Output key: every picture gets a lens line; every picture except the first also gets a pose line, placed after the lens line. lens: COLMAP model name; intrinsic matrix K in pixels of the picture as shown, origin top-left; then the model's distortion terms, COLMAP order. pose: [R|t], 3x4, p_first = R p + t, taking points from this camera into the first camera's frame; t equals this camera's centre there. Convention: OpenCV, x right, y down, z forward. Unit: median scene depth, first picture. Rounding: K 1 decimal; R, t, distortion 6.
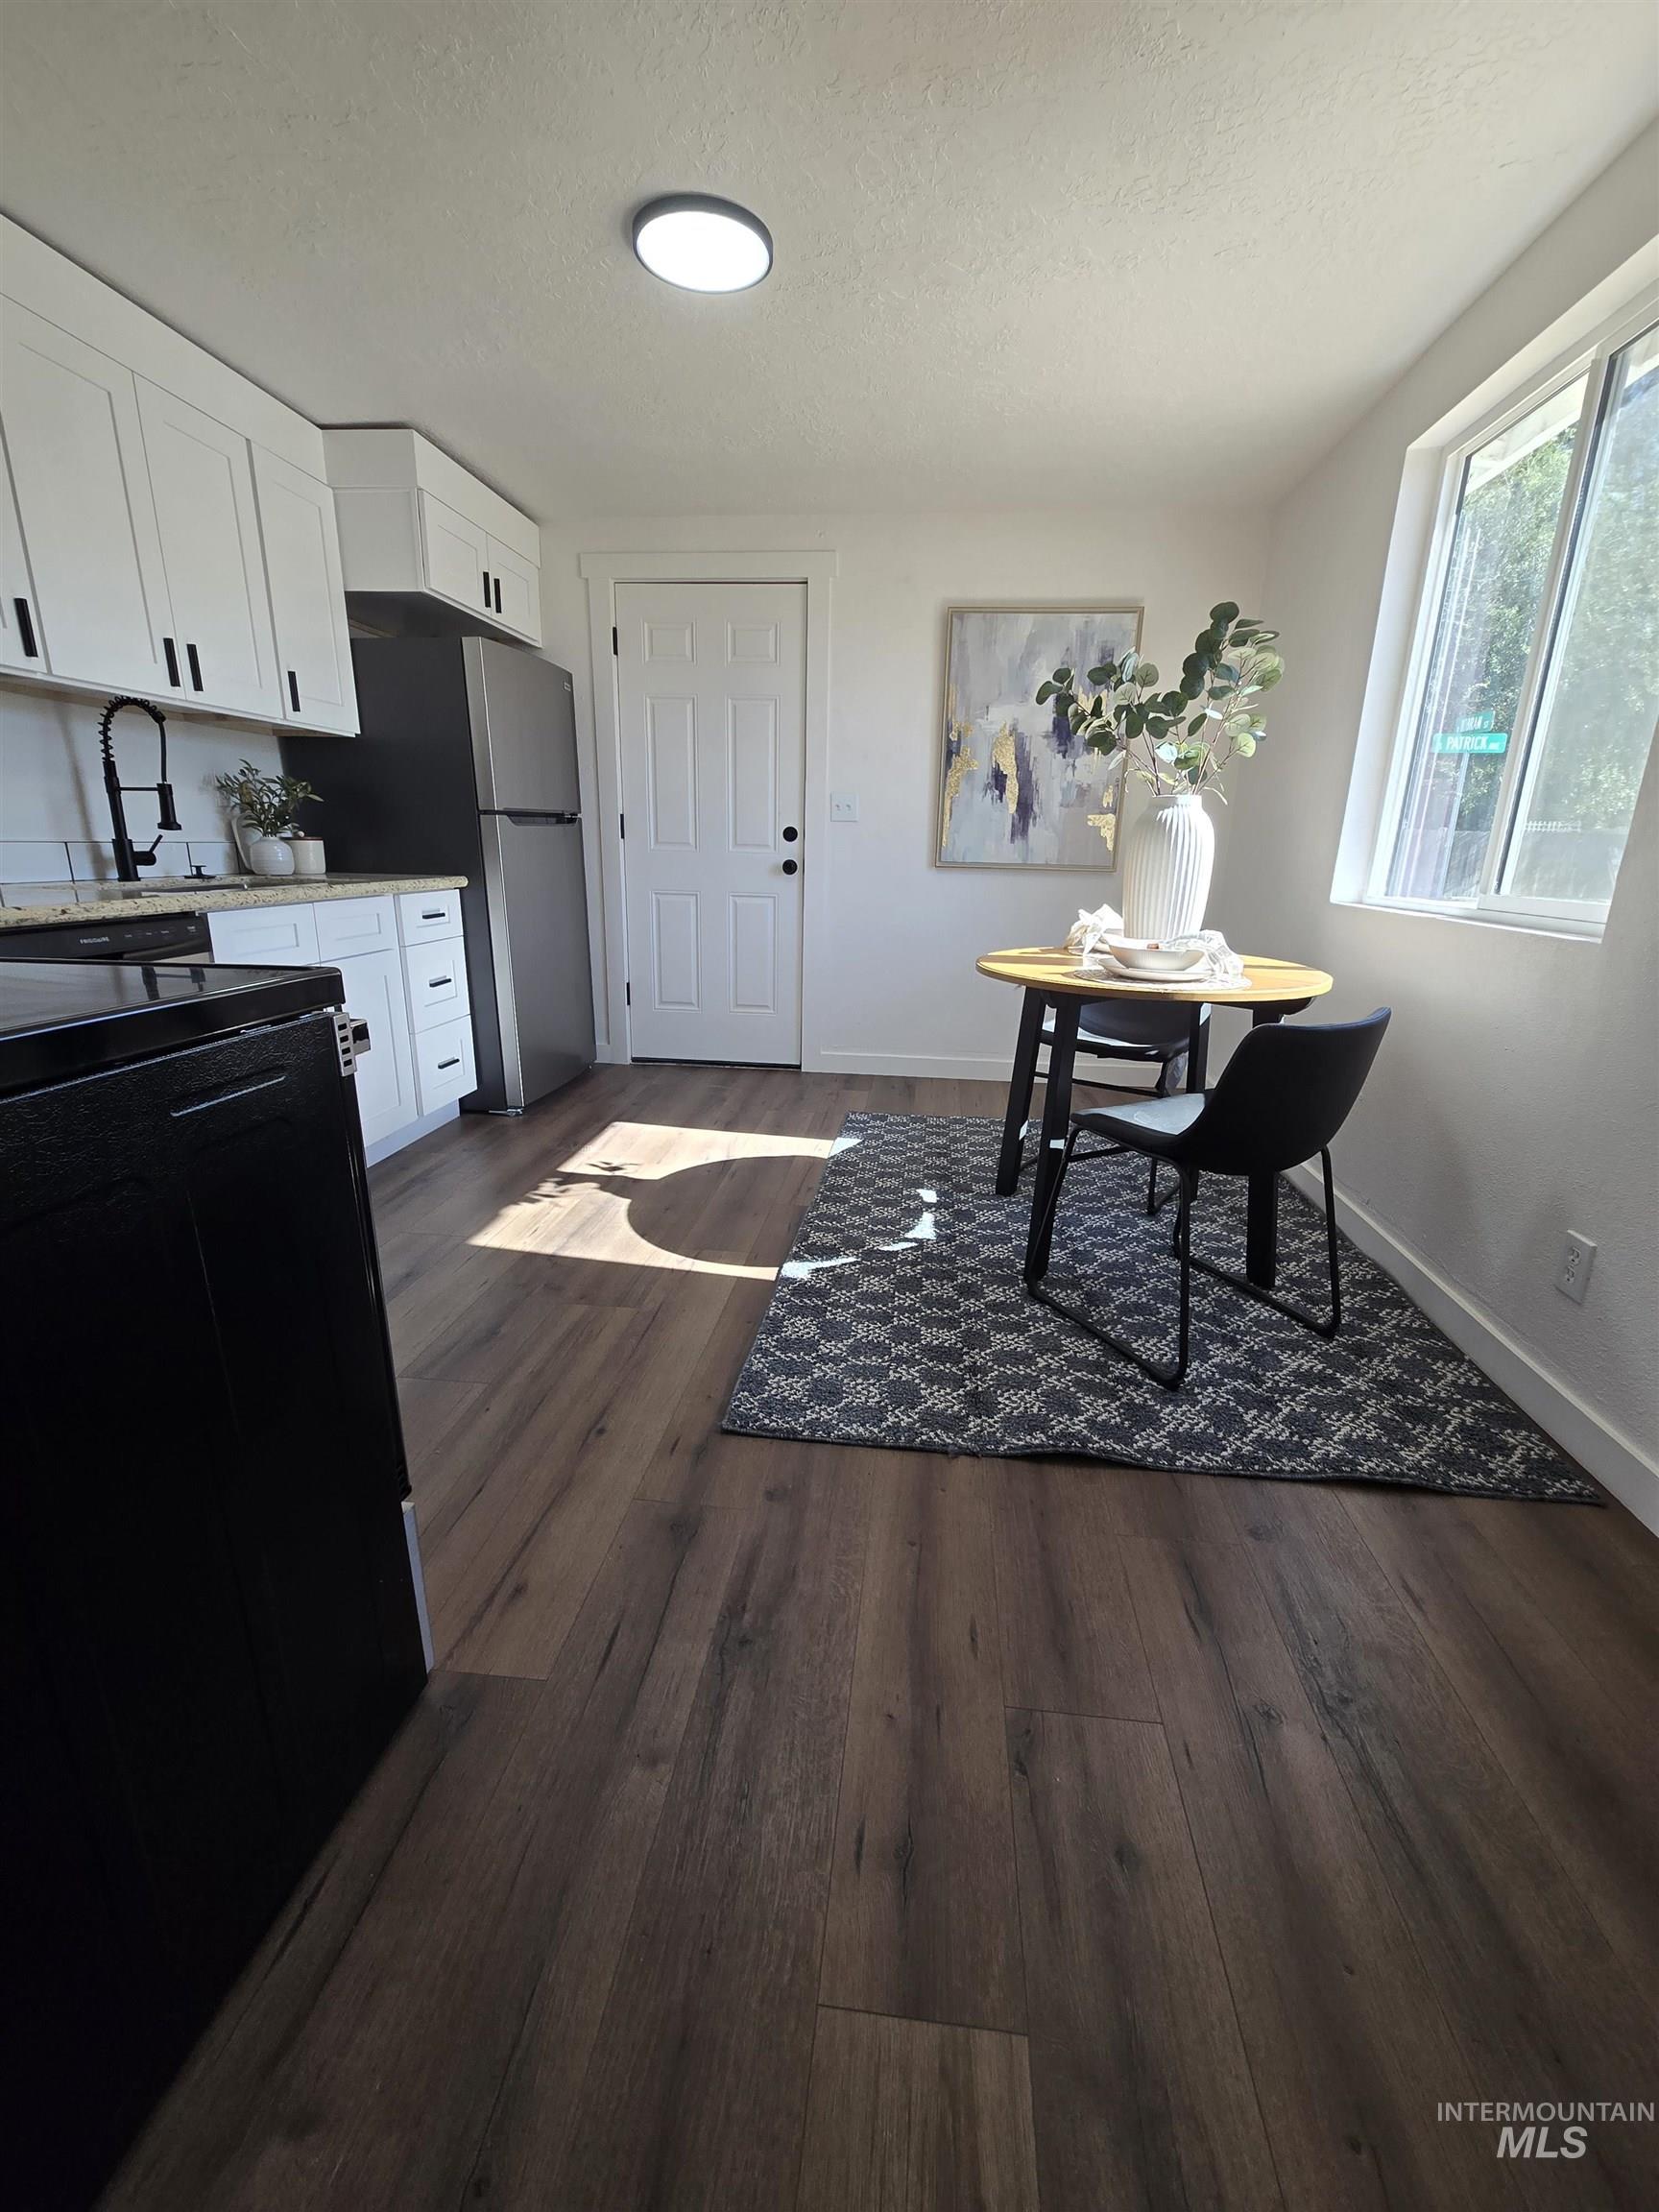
lens RADIAL K [[906.7, 0, 841.7], [0, 906.7, 1103.3], [0, 0, 1]] dist [0.000259, -0.000007]
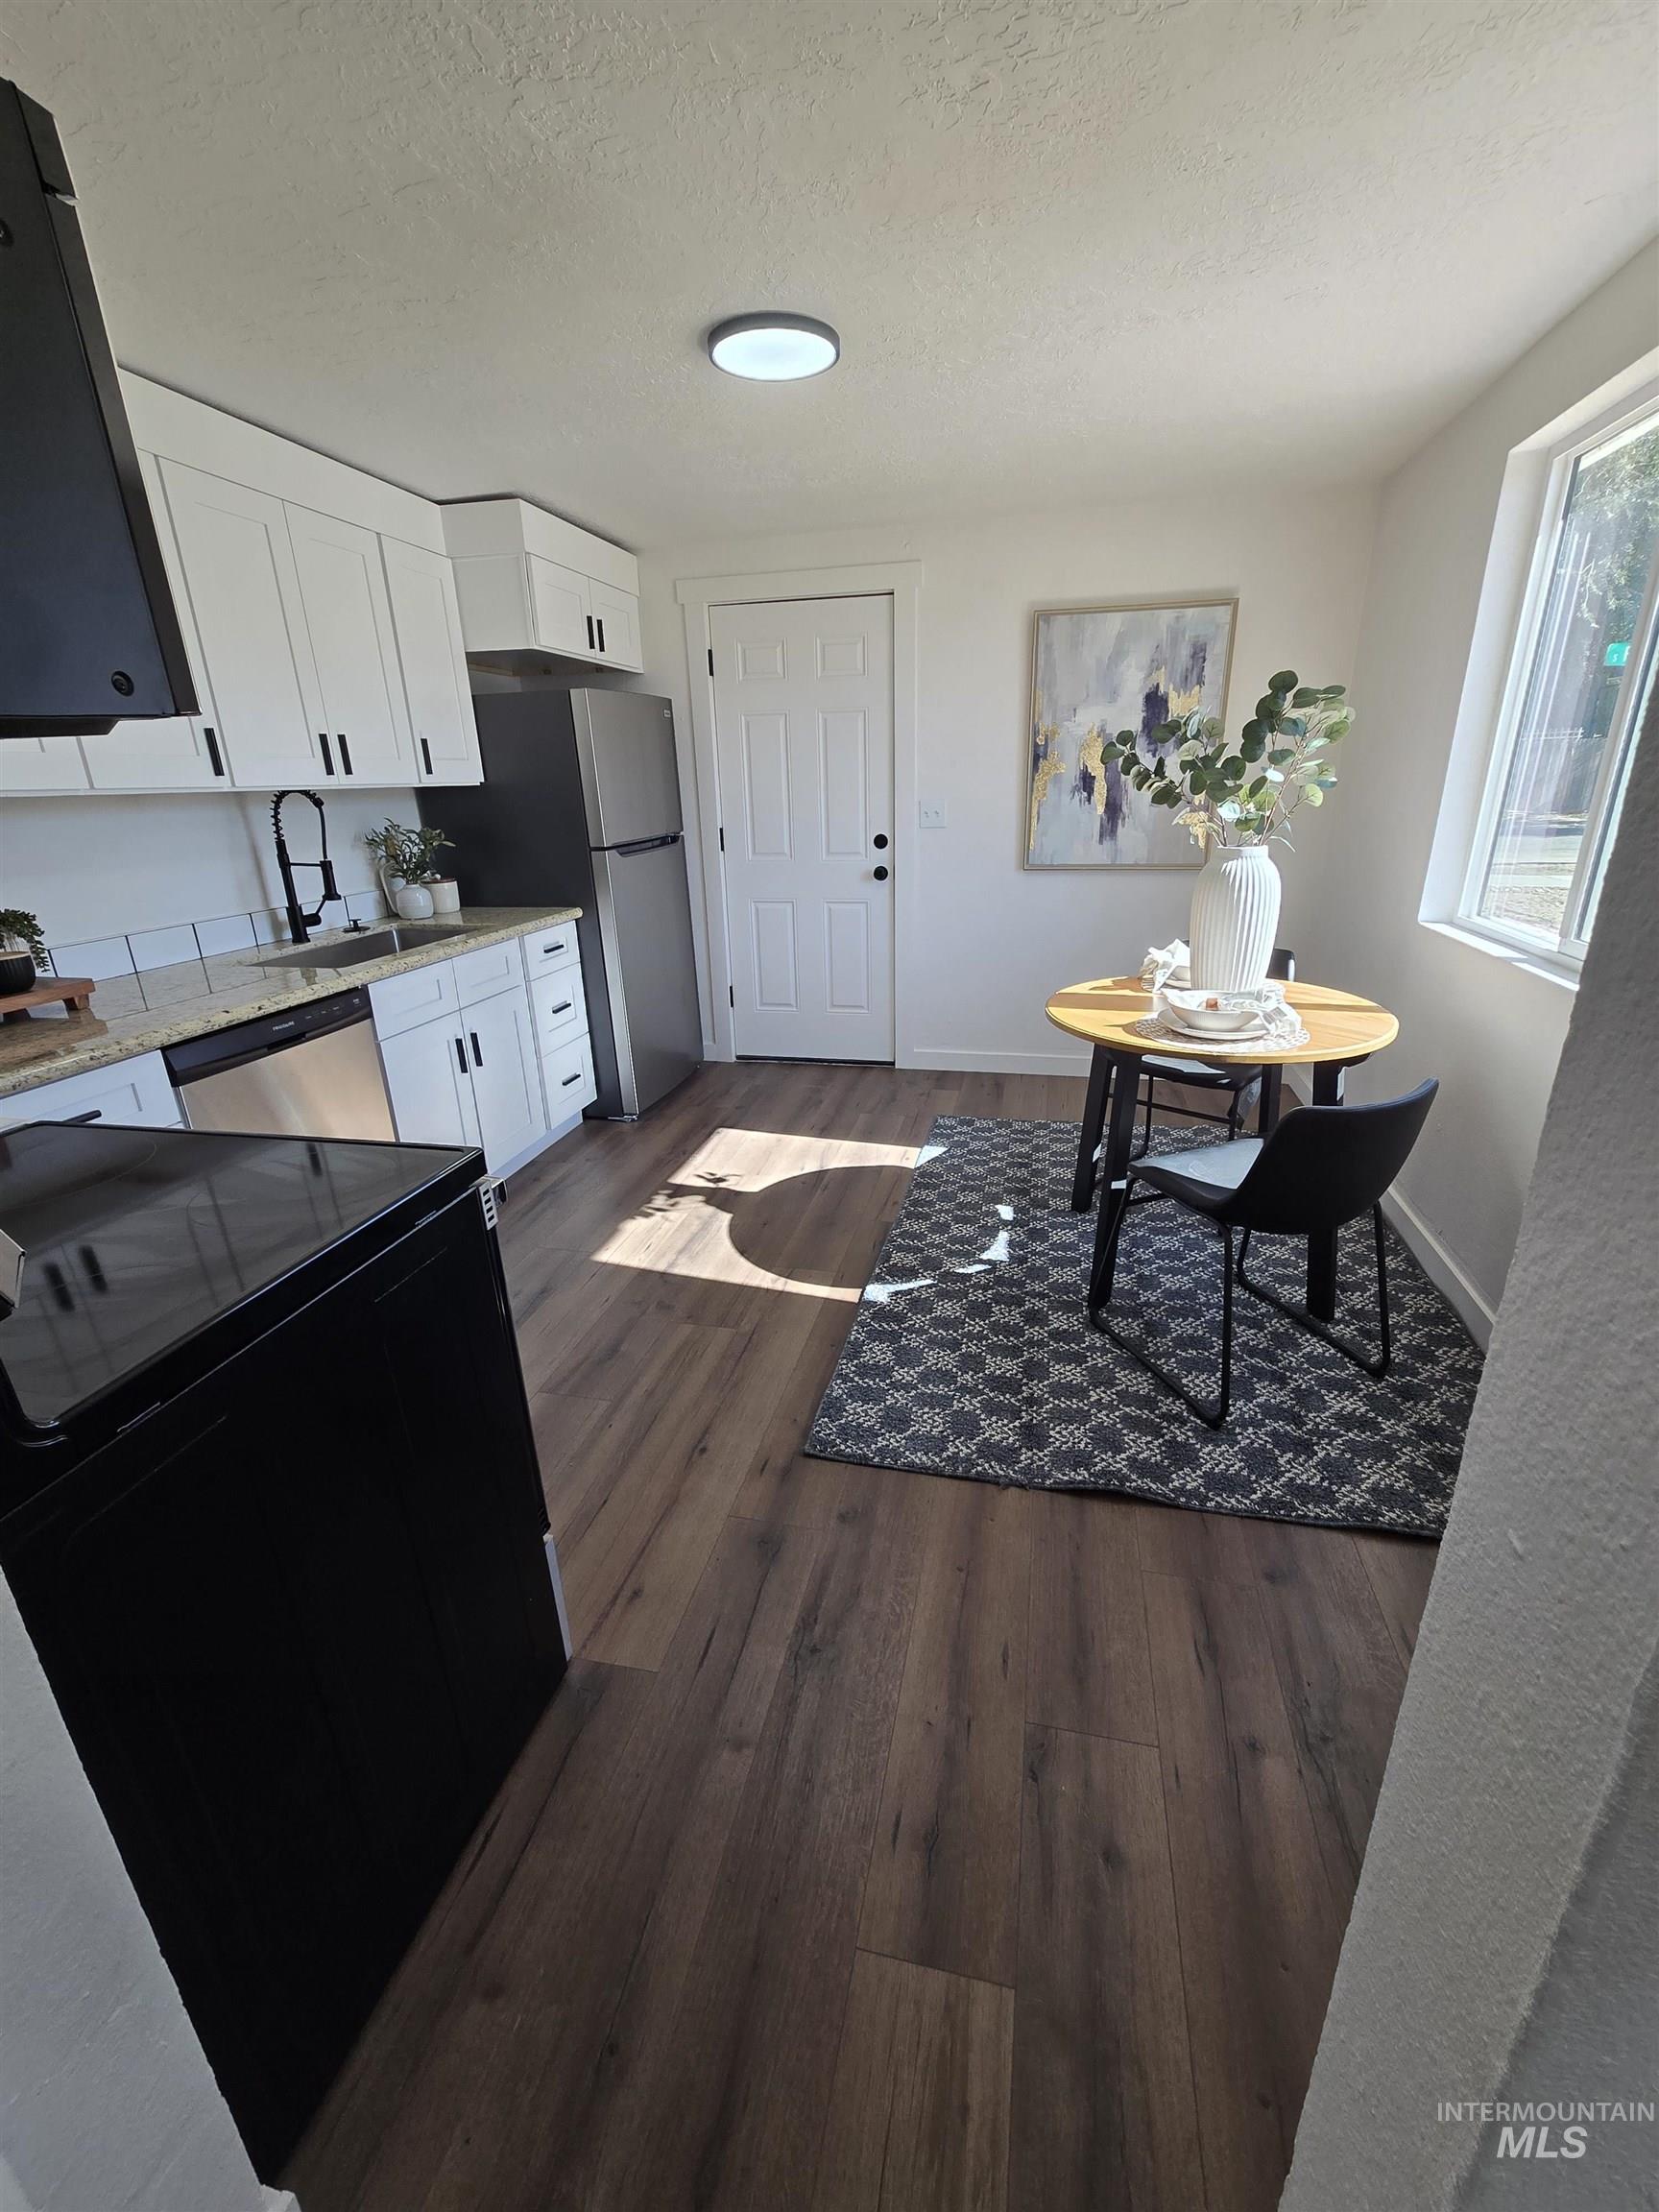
lens RADIAL K [[906.7, 0, 842.8], [0, 906.7, 1106.5], [0, 0, 1]] dist [0.000259, -0.000007]
pose [[0.992385, -0.005042, -0.123074, 0.045188], [0.013527, 0.997579, 0.068208, -0.117856], [0.122432, -0.069353, 0.990051, -0.083096]]
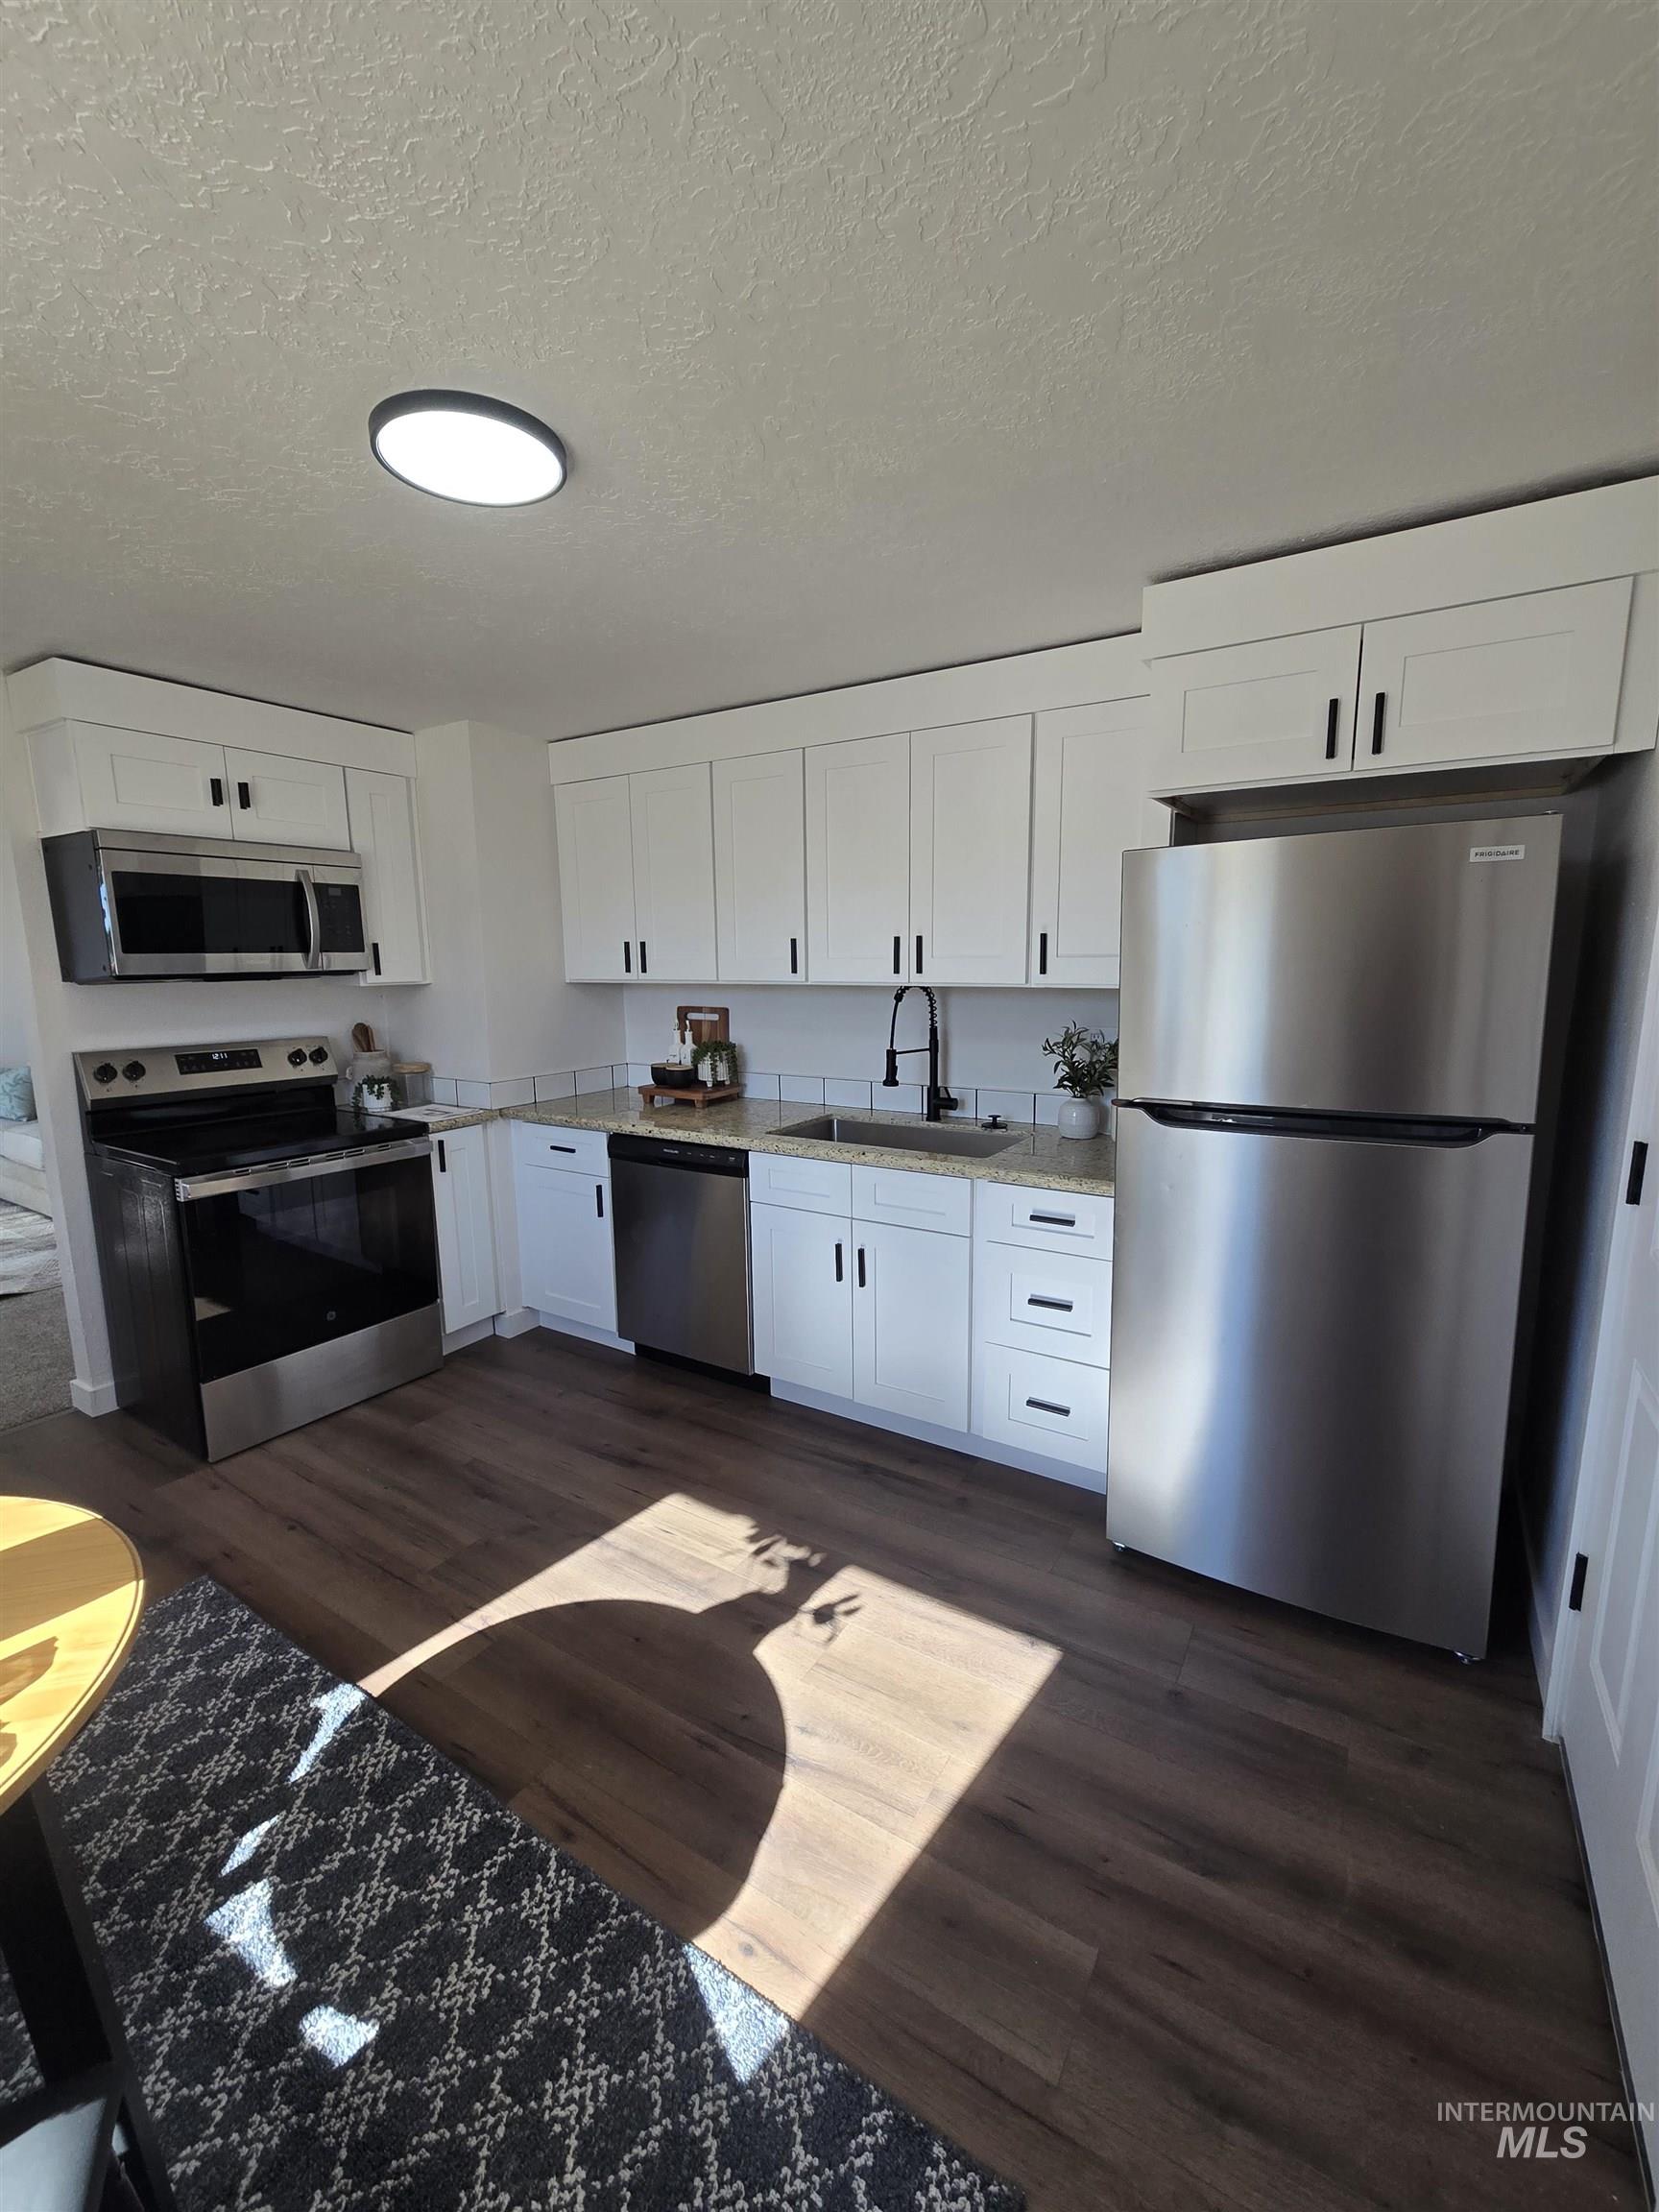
lens RADIAL K [[906.7, 0, 832.2], [0, 906.7, 1103.4], [0, 0, 1]] dist [0.000259, -0.000007]
pose [[-0.436051, 0.128594, -0.890687, 0.397518], [-0.249694, 0.933589, 0.257030, -0.608096], [0.864588, 0.334477, -0.374983, 1.485268]]
